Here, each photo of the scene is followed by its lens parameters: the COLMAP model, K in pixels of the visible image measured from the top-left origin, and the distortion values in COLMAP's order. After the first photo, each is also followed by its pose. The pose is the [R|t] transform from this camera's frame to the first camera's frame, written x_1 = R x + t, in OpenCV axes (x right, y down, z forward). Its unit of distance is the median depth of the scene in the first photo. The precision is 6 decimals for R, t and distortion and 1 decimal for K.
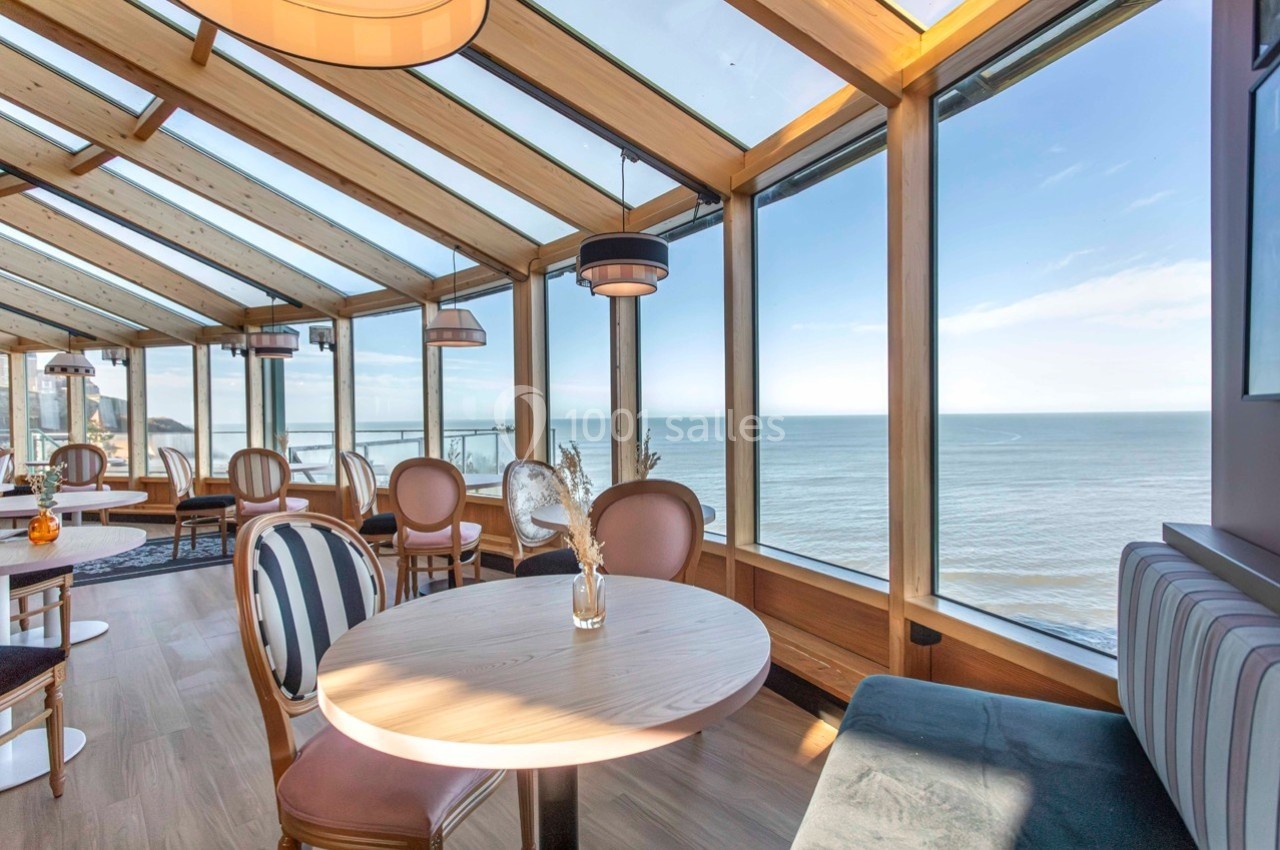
lens RADIAL K [[631.7, 0, 640.0], [0, 631.7, 425.0], [0, 0, 1]] dist [-0.002936, -0.000893]
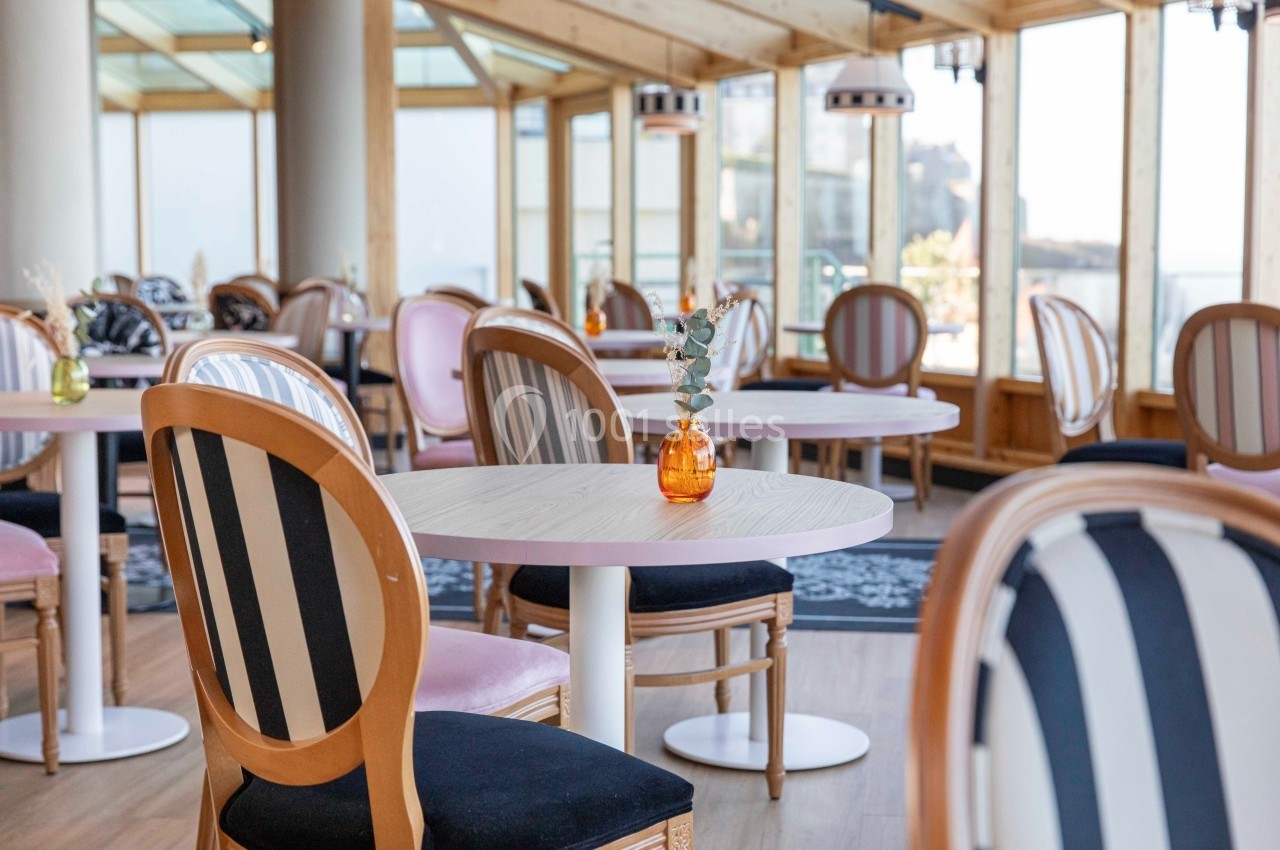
lens RADIAL K [[1888.7, 0, 640.0], [0, 1888.7, 425.0], [0, 0, 1]] dist [0.006894, -0.029744]
pose [[0.610844, 0.081679, -0.787526, -0.026089], [-0.025717, 0.996187, 0.083372, 0.023410], [0.791333, -0.030675, 0.610615, 0.141530]]
